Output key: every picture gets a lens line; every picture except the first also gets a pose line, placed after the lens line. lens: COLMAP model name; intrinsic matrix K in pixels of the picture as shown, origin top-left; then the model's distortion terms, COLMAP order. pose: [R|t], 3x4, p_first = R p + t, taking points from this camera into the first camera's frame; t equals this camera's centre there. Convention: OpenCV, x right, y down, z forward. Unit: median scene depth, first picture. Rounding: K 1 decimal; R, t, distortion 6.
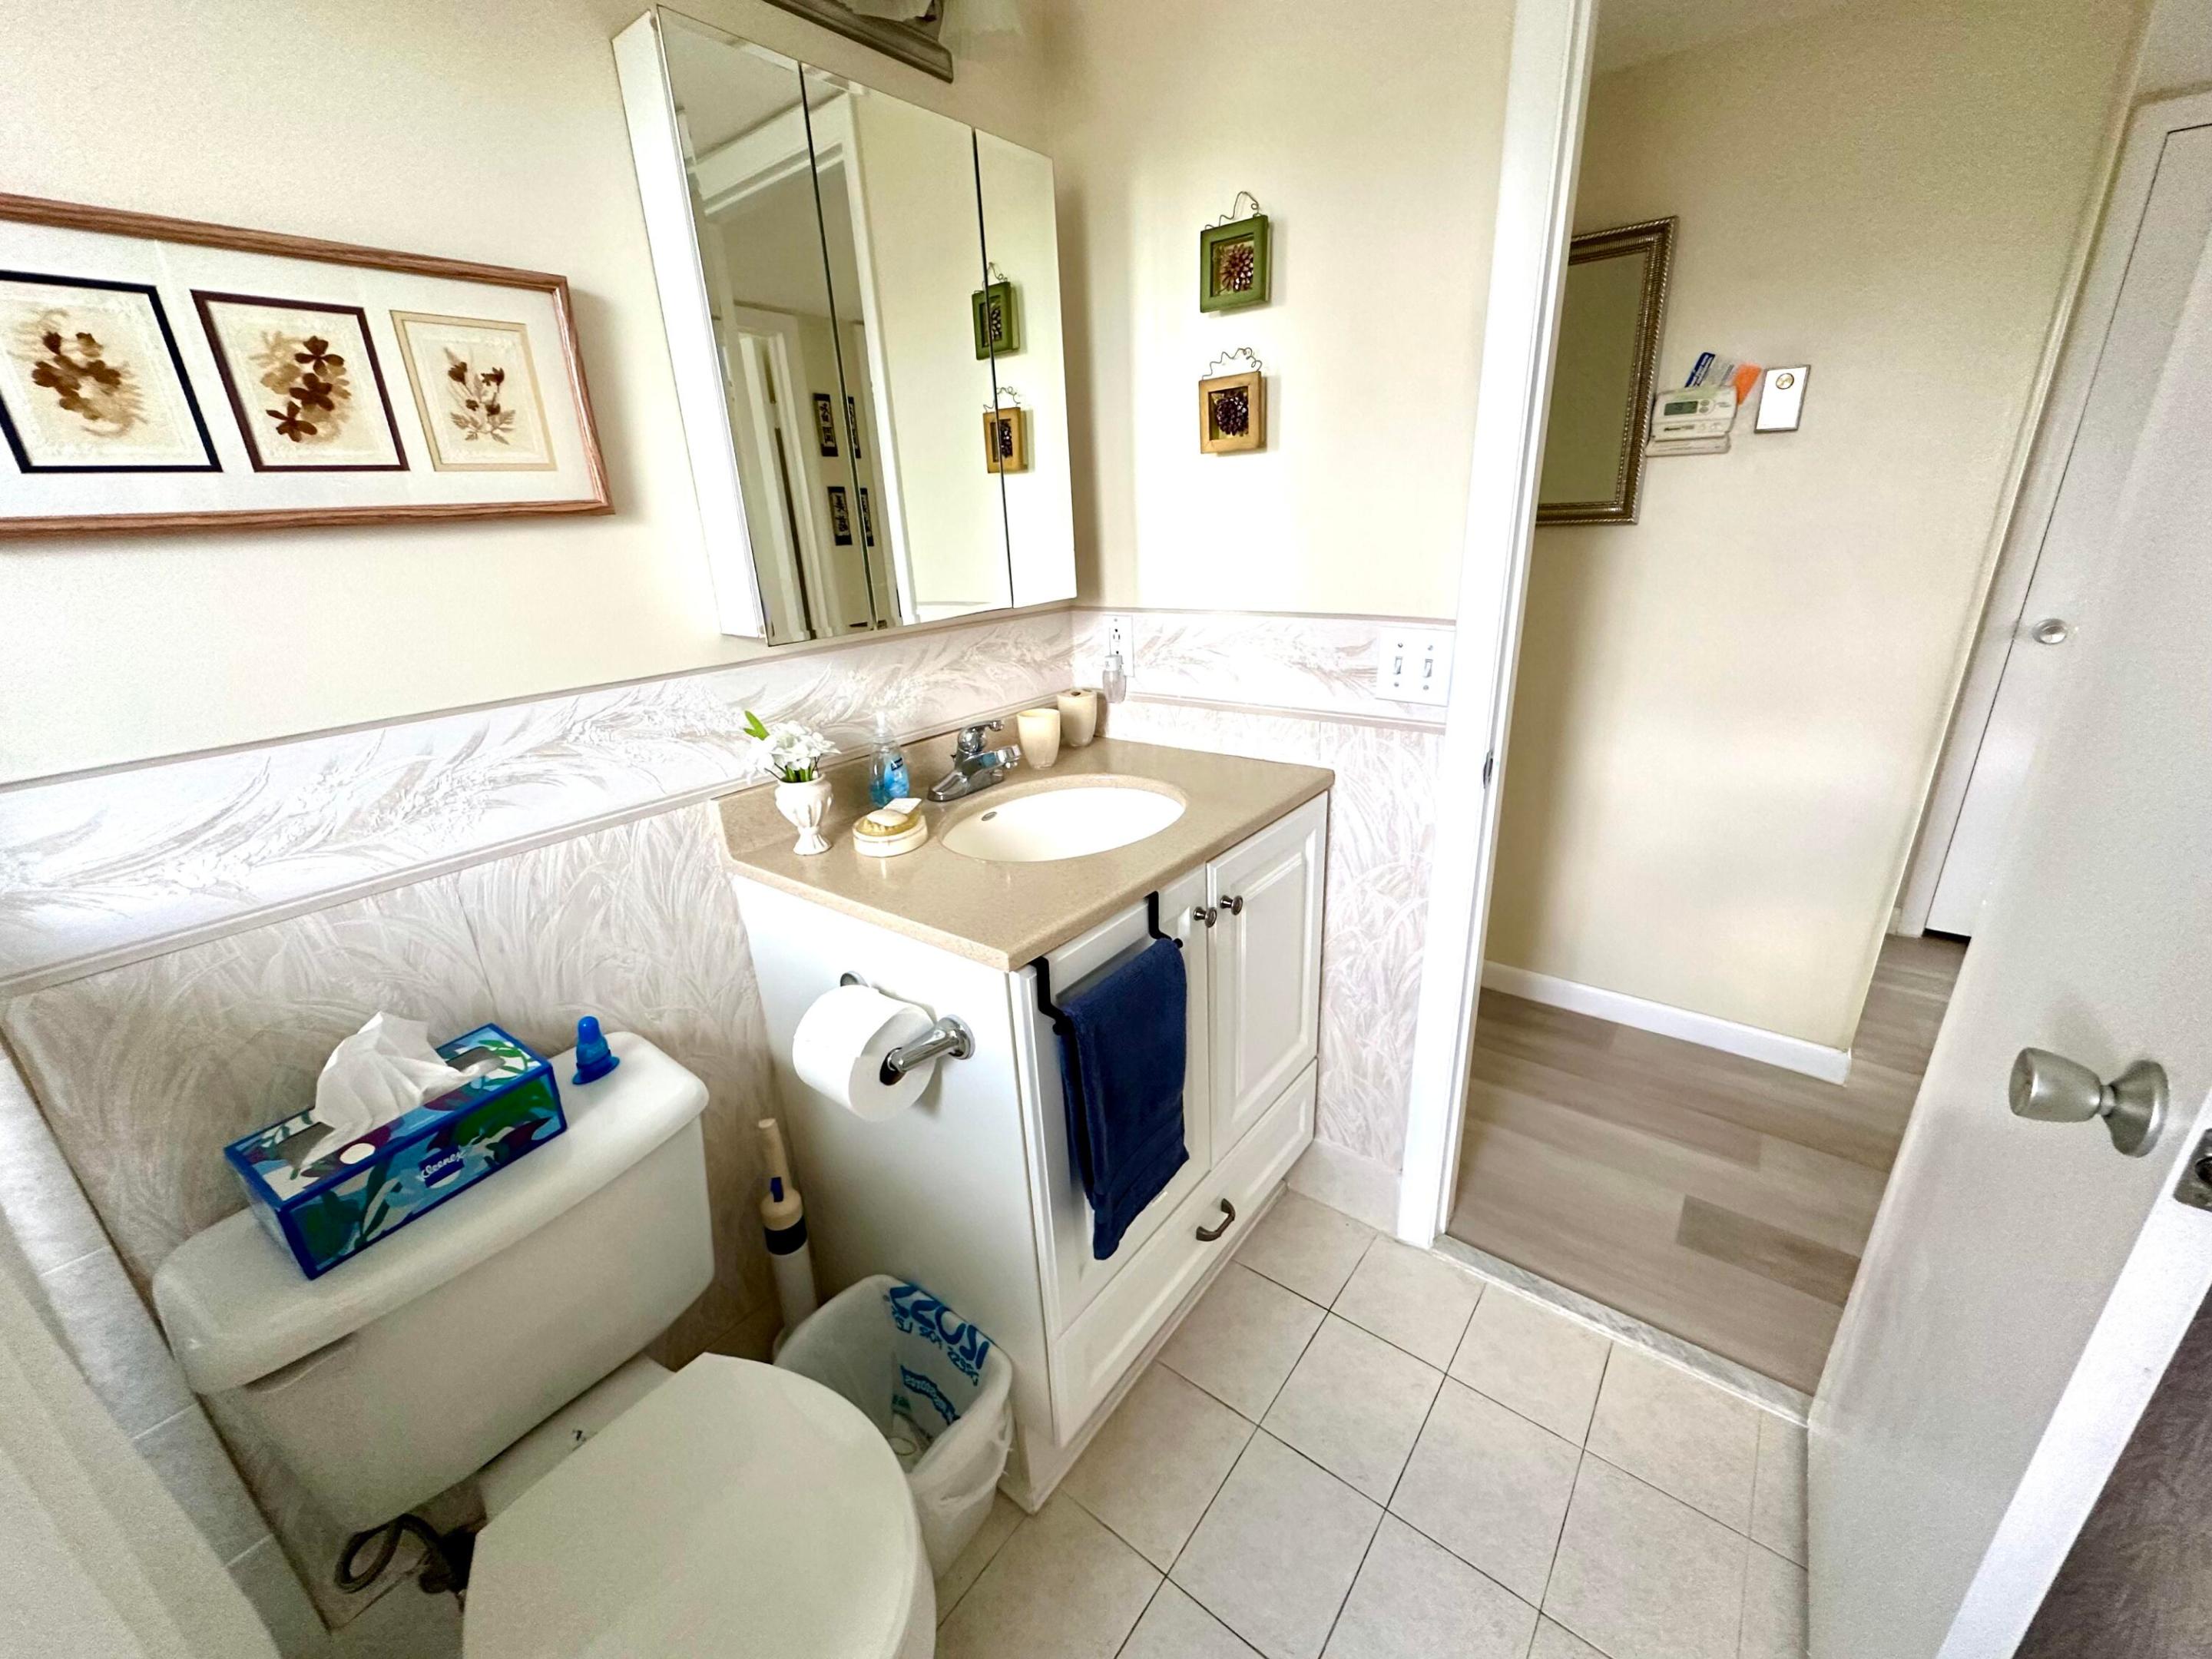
lens RADIAL K [[878.0, 0, 1106.0], [0, 878.0, 829.5], [0, 0, 1]] dist [0.000206, -0.000142]
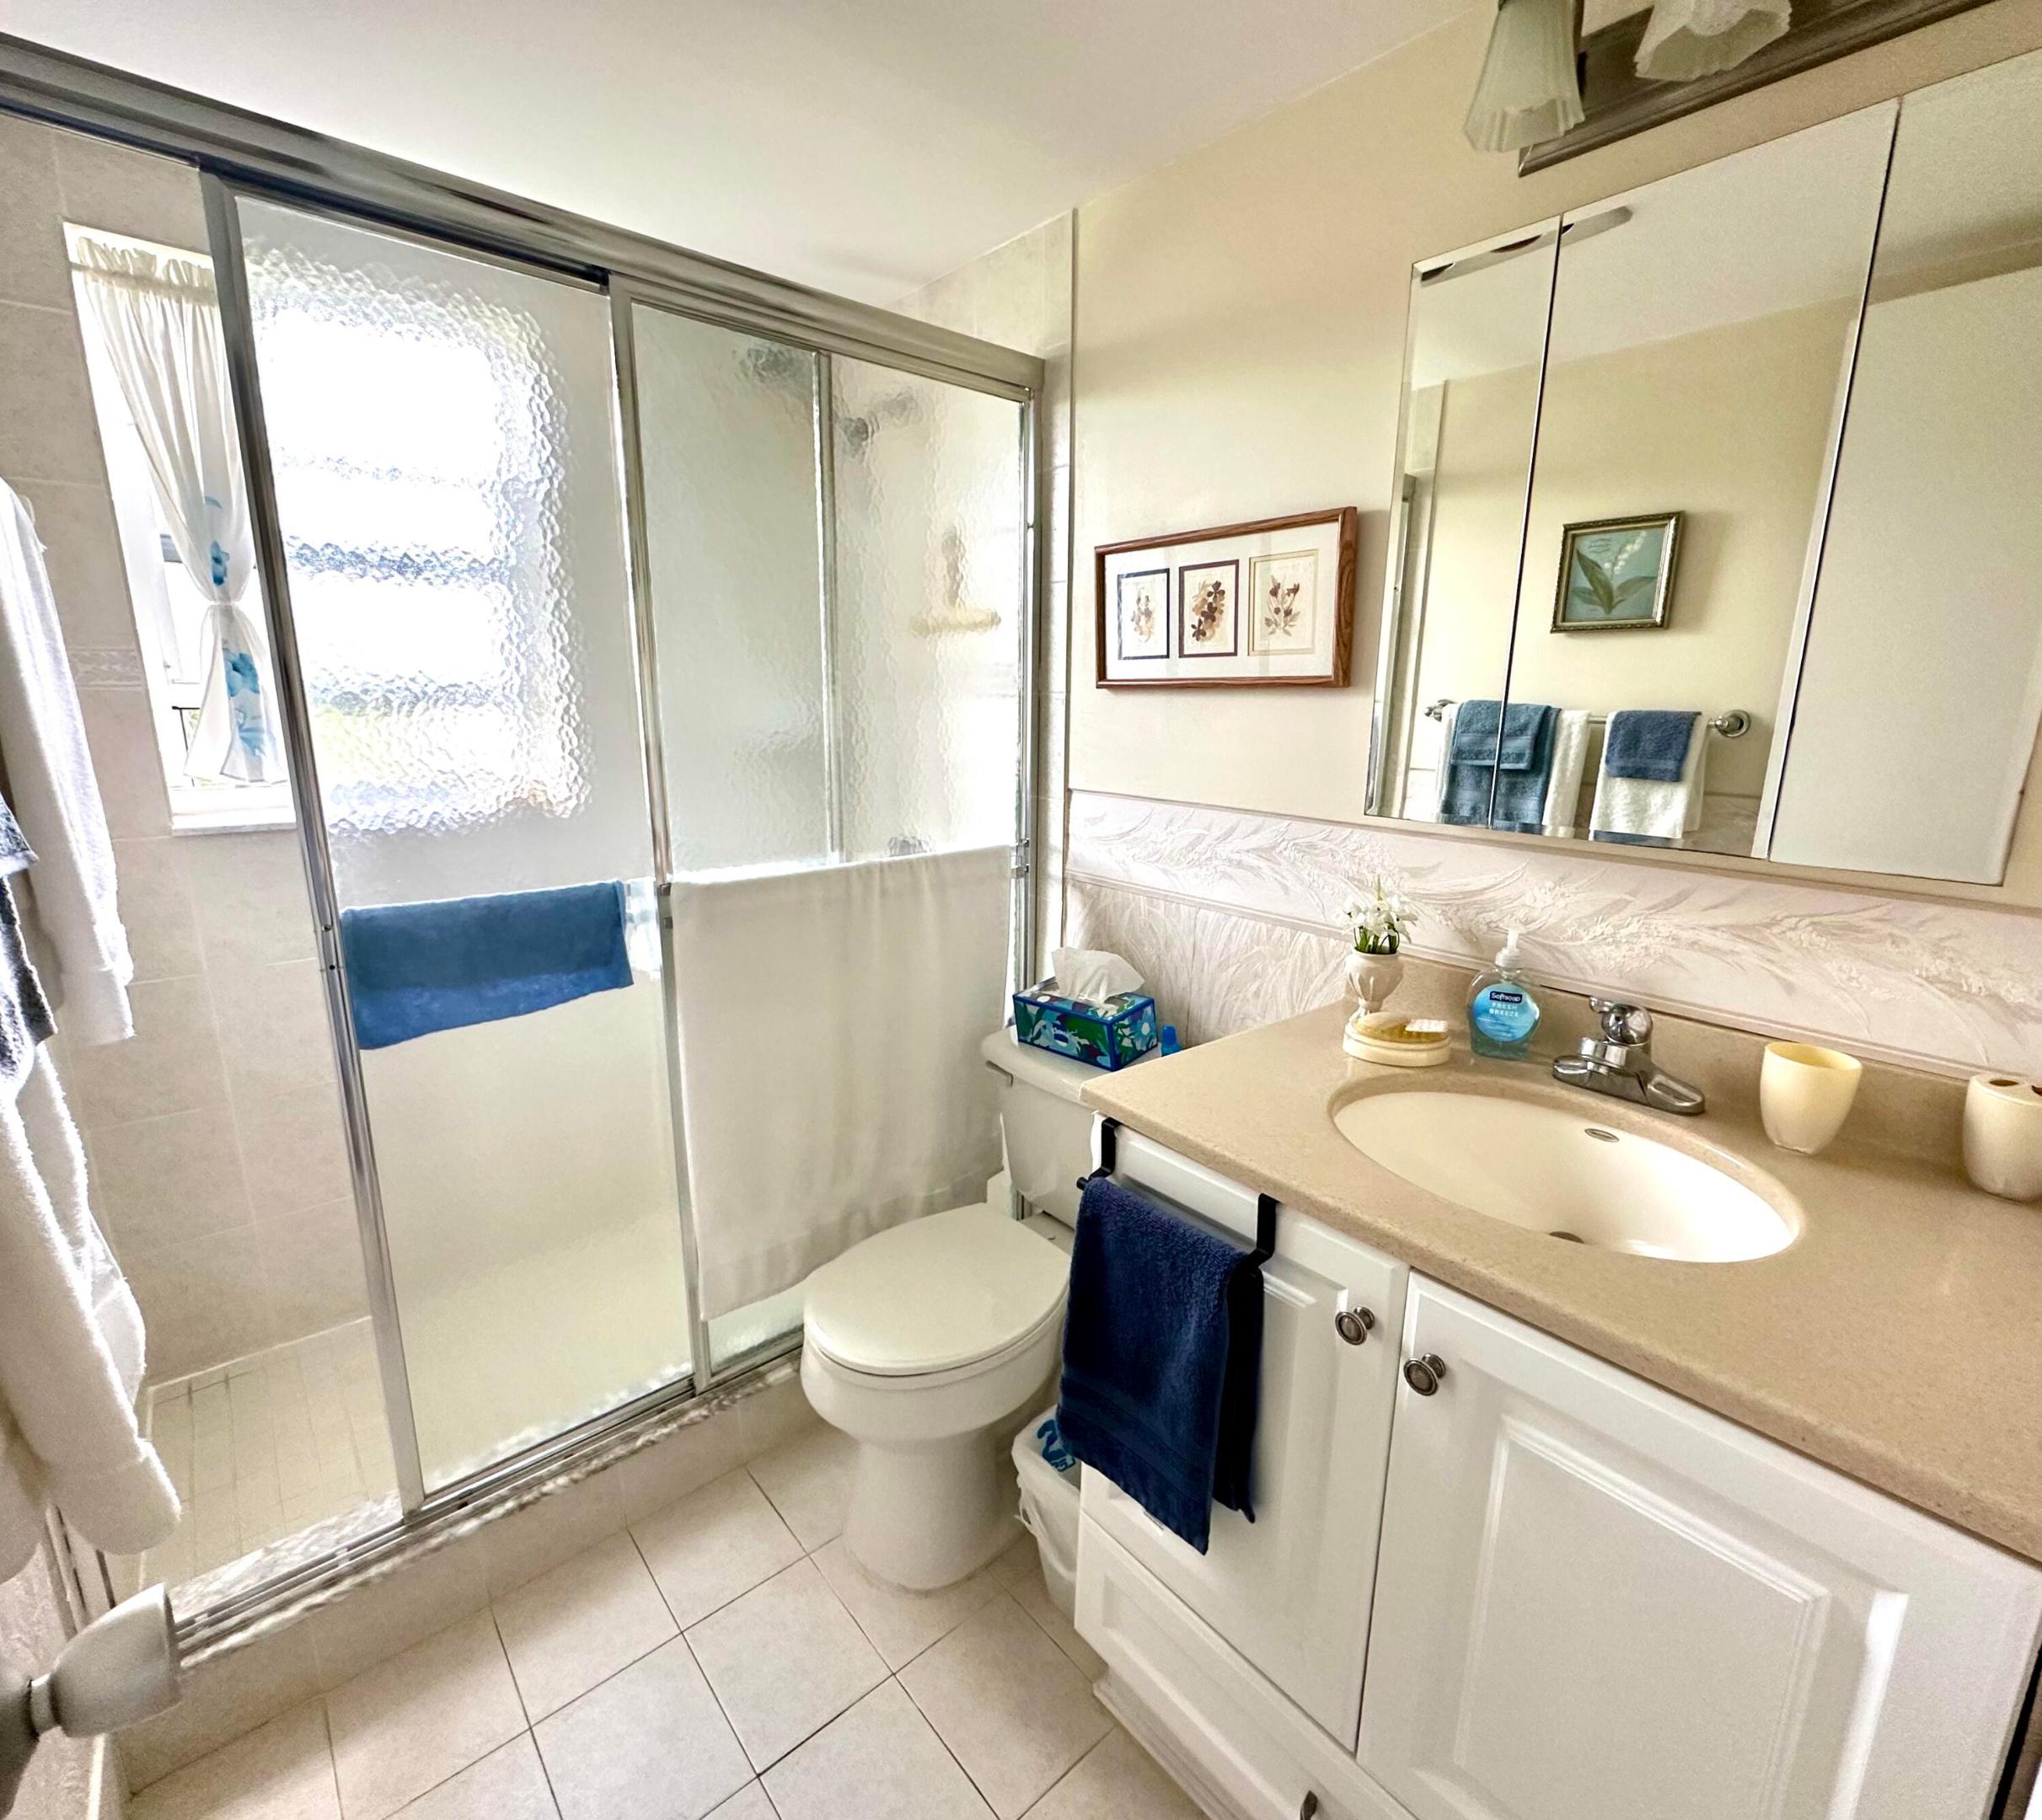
lens RADIAL K [[949.1, 0, 1021.0], [0, 949.1, 910.0], [0, 0, 1]] dist [-0.000760, -0.000124]
pose [[-0.194927, 0.260120, -0.945696, 0.957441], [-0.339541, 0.886677, 0.313873, -0.392883], [0.920171, 0.382285, -0.084516, 0.928957]]
